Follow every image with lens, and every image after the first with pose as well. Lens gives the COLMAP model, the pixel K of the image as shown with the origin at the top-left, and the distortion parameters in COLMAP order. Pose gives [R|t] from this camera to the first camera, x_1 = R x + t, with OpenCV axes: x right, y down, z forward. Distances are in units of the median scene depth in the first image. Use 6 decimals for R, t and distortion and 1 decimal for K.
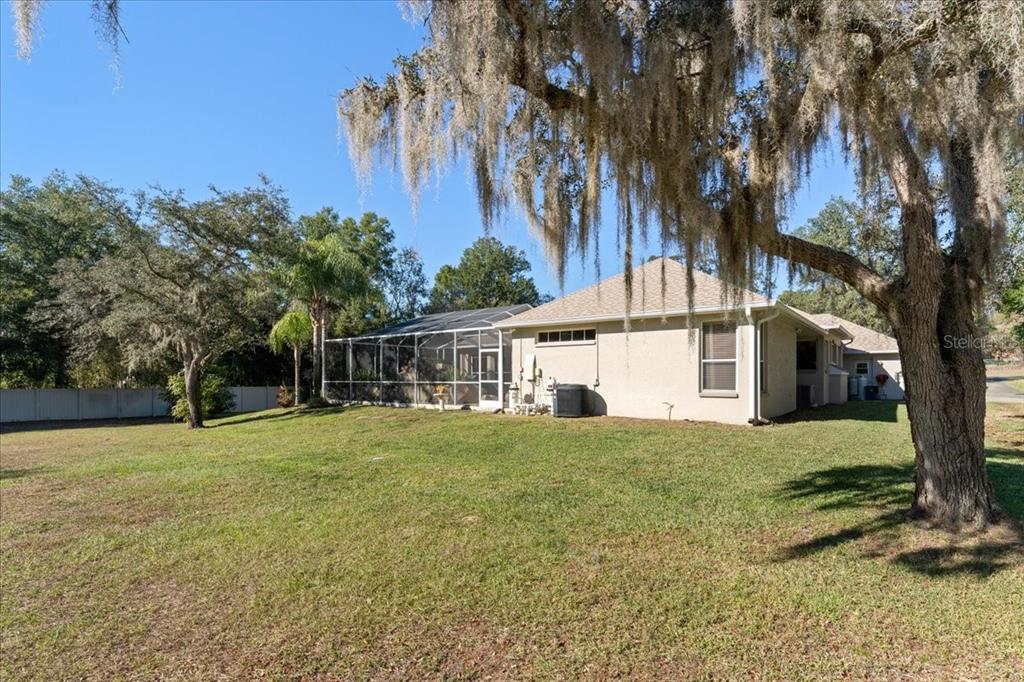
lens RADIAL K [[470.7, 0, 521.5], [0, 470.7, 372.3], [0, 0, 1]] dist [-0.002283, -0.000179]
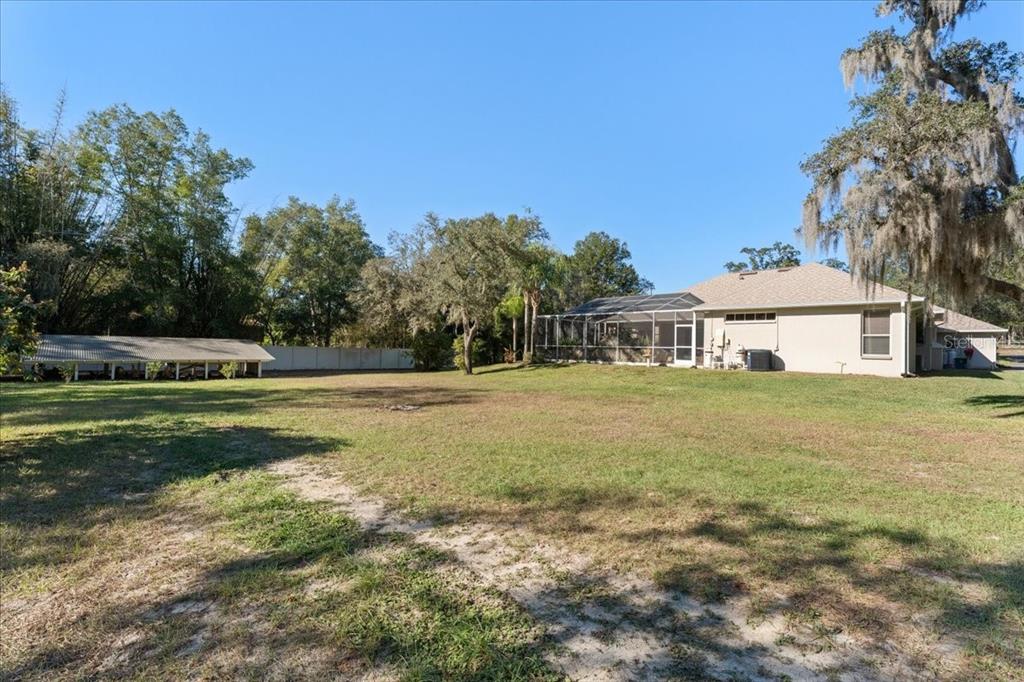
lens RADIAL K [[422.5, 0, 532.9], [0, 422.5, 340.4], [0, 0, 1]] dist [0.000834, 0.000250]
pose [[0.994567, 0.018730, -0.102396, -0.400809], [-0.019438, 0.999794, -0.005914, 0.016129], [0.102264, 0.007873, 0.994726, -0.349549]]
